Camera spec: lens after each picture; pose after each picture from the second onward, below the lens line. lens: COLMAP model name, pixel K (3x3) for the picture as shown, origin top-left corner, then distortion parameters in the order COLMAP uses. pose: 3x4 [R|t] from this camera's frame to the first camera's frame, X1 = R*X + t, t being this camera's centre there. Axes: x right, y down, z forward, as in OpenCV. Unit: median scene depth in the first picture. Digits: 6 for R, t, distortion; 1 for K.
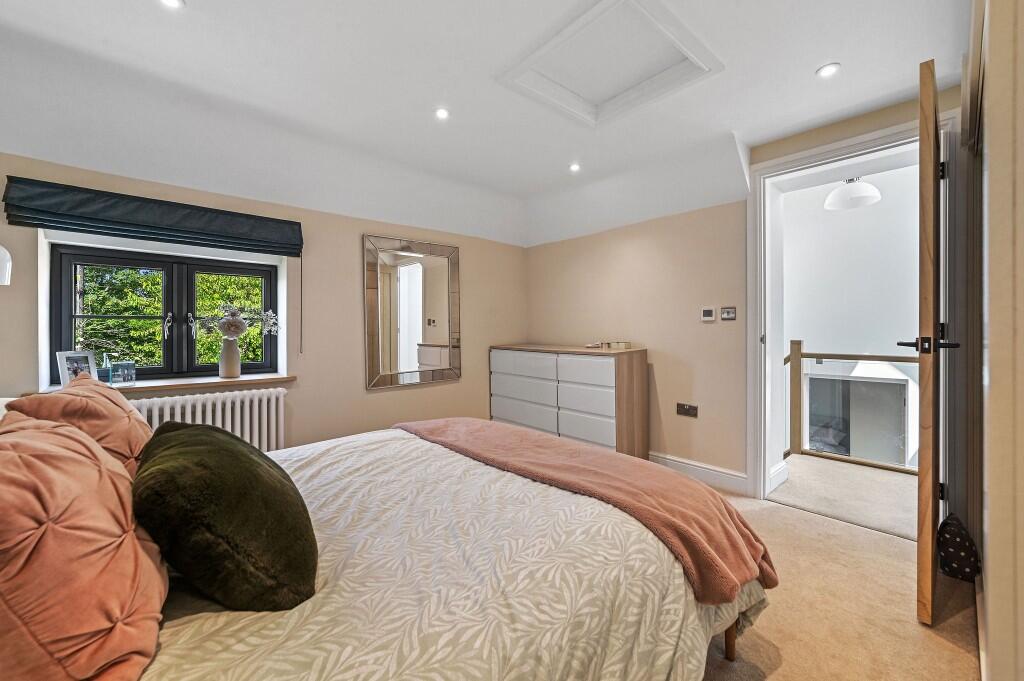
lens RADIAL K [[400.1, 0, 511.7], [0, 400.1, 330.8], [0, 0, 1]] dist [-0.028995, 0.009262]
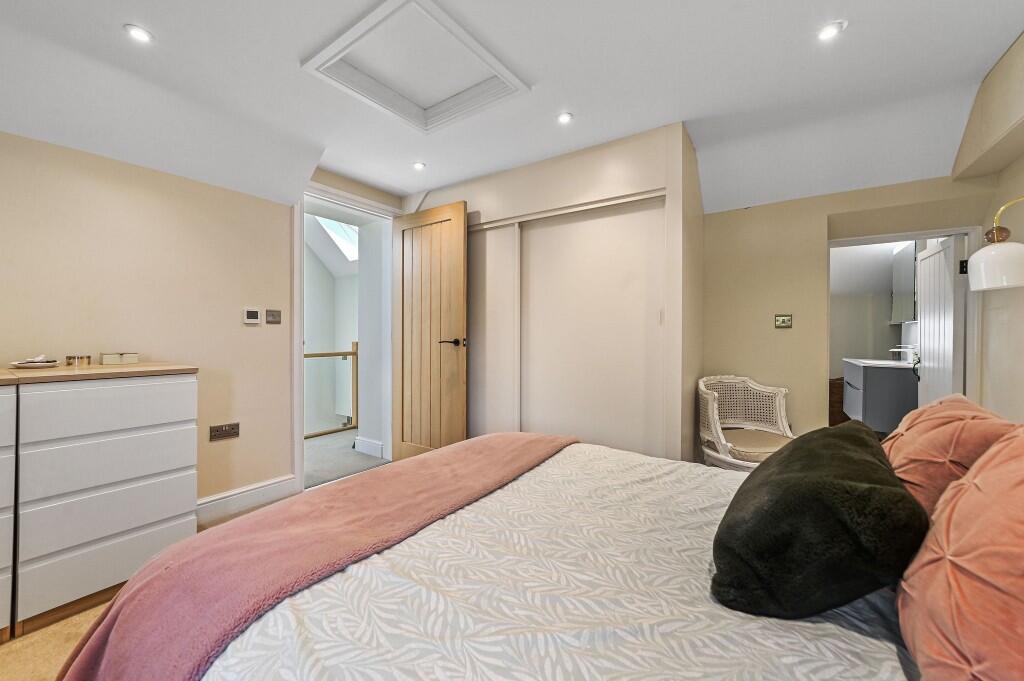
lens RADIAL K [[400.1, 0, 507.7], [0, 400.1, 338.0], [0, 0, 1]] dist [-0.006689, 0.000212]
pose [[-0.230331, -0.010770, 0.973053, -0.513601], [-0.005609, 0.999937, 0.009740, -0.004382], [-0.973096, -0.003214, -0.230377, 0.657159]]
